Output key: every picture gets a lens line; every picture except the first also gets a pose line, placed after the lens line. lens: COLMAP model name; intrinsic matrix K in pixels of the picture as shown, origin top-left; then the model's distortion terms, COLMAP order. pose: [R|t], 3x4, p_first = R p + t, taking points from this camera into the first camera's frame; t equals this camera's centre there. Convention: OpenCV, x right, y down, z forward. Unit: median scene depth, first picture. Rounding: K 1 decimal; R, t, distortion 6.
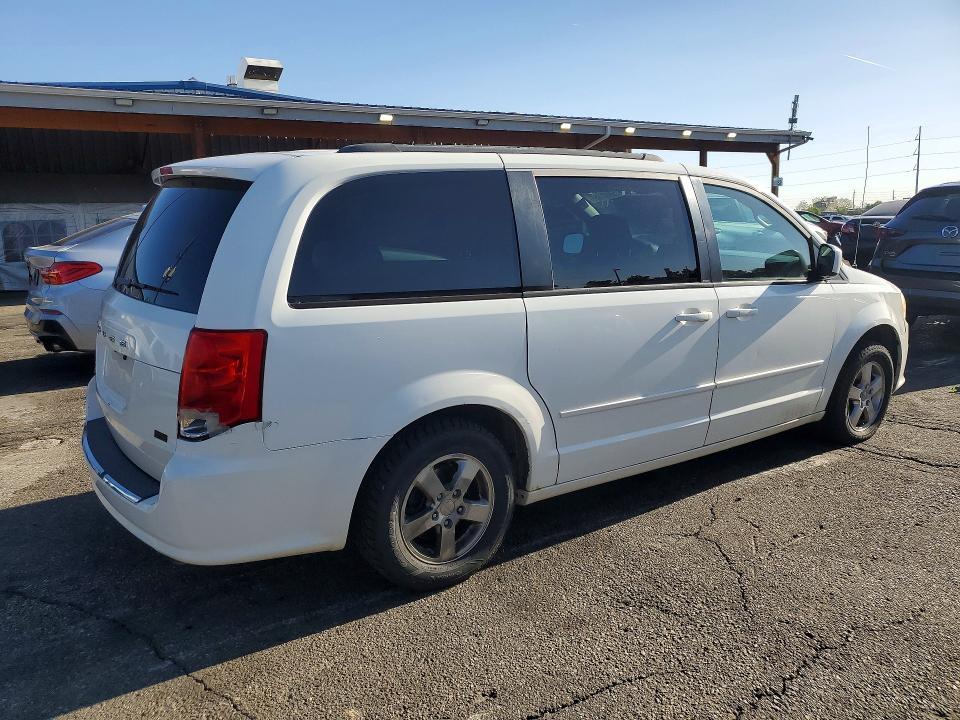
lens RADIAL K [[656.5, 0, 474.9], [0, 656.5, 359.6], [0, 0, 1]] dist [0.008097, -0.009251]
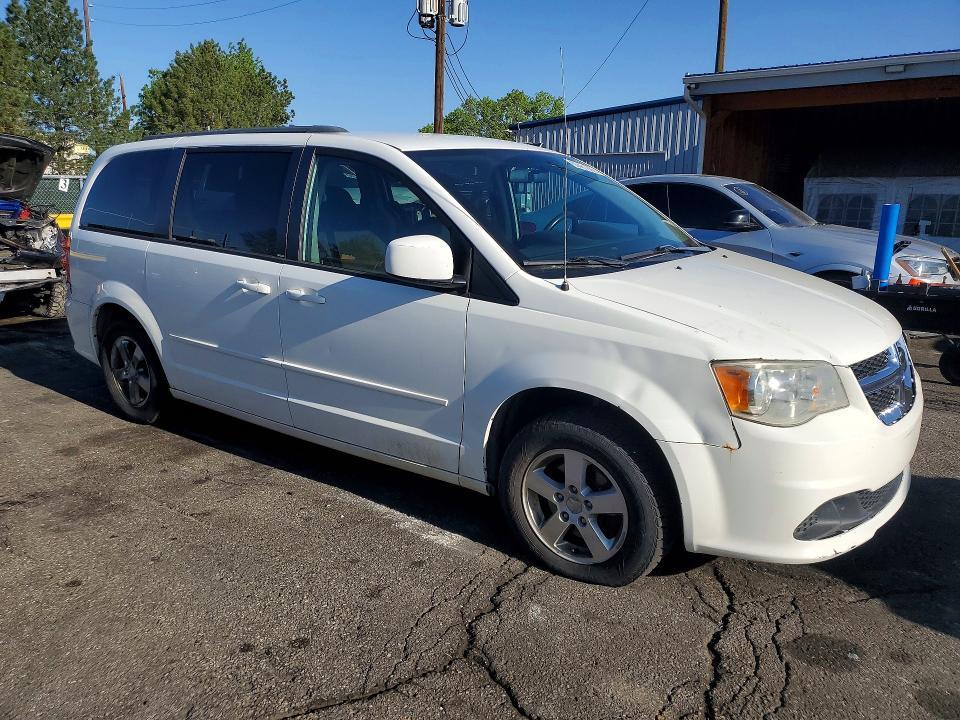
lens RADIAL K [[656.5, 0, 474.8], [0, 656.5, 363.7], [0, 0, 1]] dist [0.008097, -0.009251]
pose [[0.429455, 0.257222, -0.865682, 1.151050], [-0.219825, 0.959522, 0.176052, -0.170484], [0.875925, 0.114692, 0.468616, 0.687205]]
